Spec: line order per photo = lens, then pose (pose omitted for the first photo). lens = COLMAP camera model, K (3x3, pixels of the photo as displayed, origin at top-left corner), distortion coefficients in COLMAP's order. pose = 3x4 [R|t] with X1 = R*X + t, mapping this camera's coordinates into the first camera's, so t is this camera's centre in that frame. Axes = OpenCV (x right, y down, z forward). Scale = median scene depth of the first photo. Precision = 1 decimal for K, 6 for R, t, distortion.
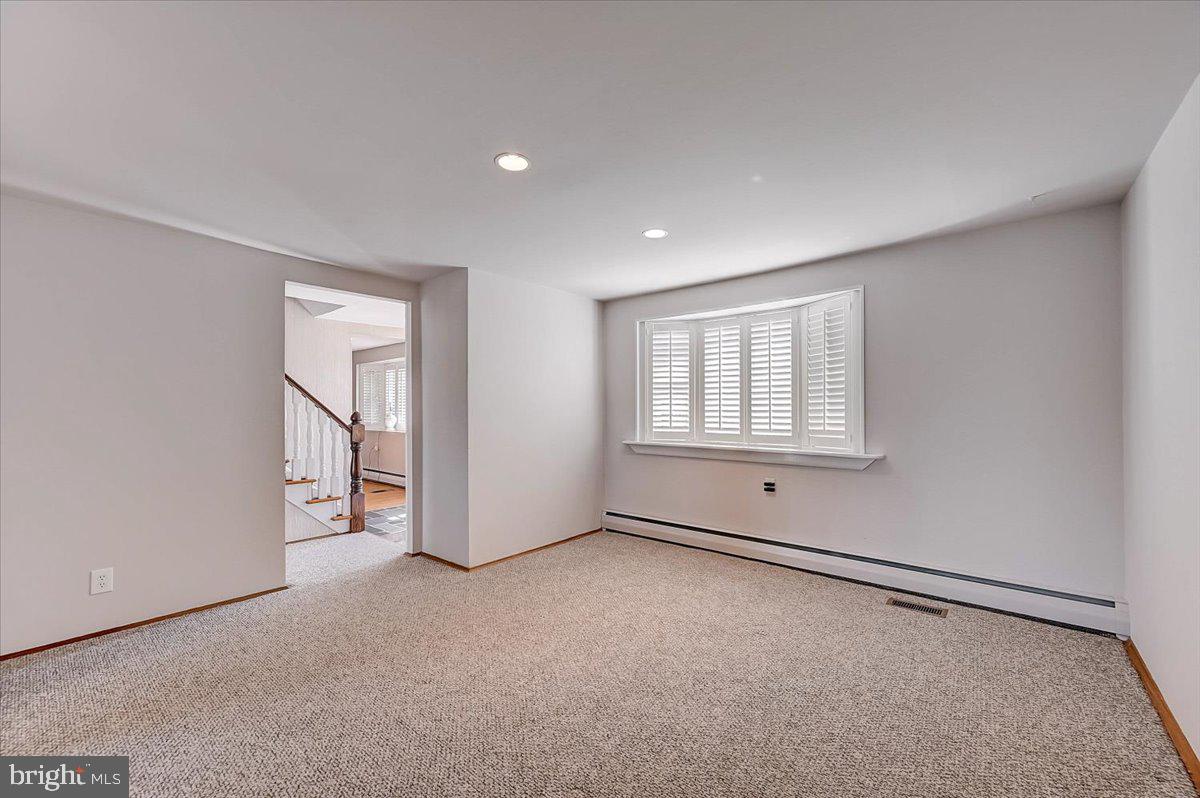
lens RADIAL K [[480.2, 0, 609.0], [0, 480.2, 407.0], [0, 0, 1]] dist [0.001052, 0.000095]
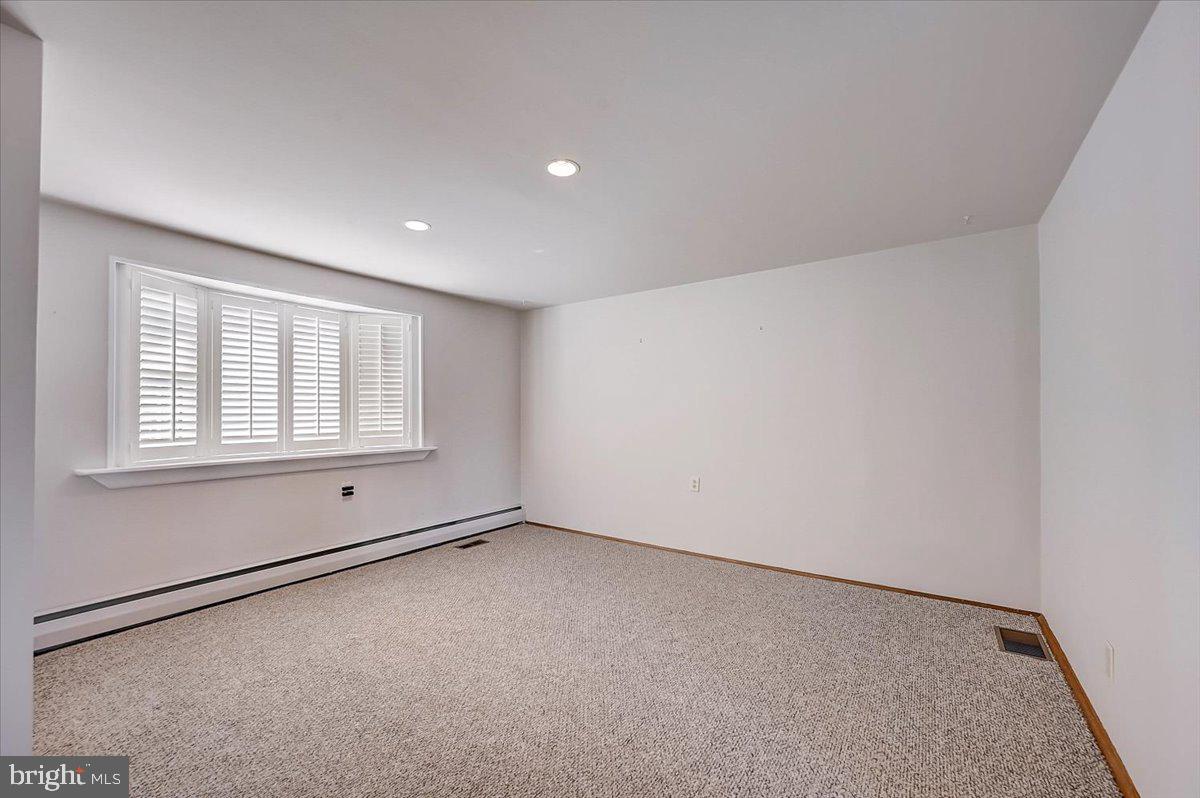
lens RADIAL K [[480.2, 0, 602.4], [0, 480.2, 403.7], [0, 0, 1]] dist [0.001052, 0.000095]
pose [[-0.087439, 0.016591, 0.996032, -0.658071], [-0.004078, 0.999847, -0.017013, 0.001840], [-0.996162, -0.005549, -0.087358, 0.536626]]
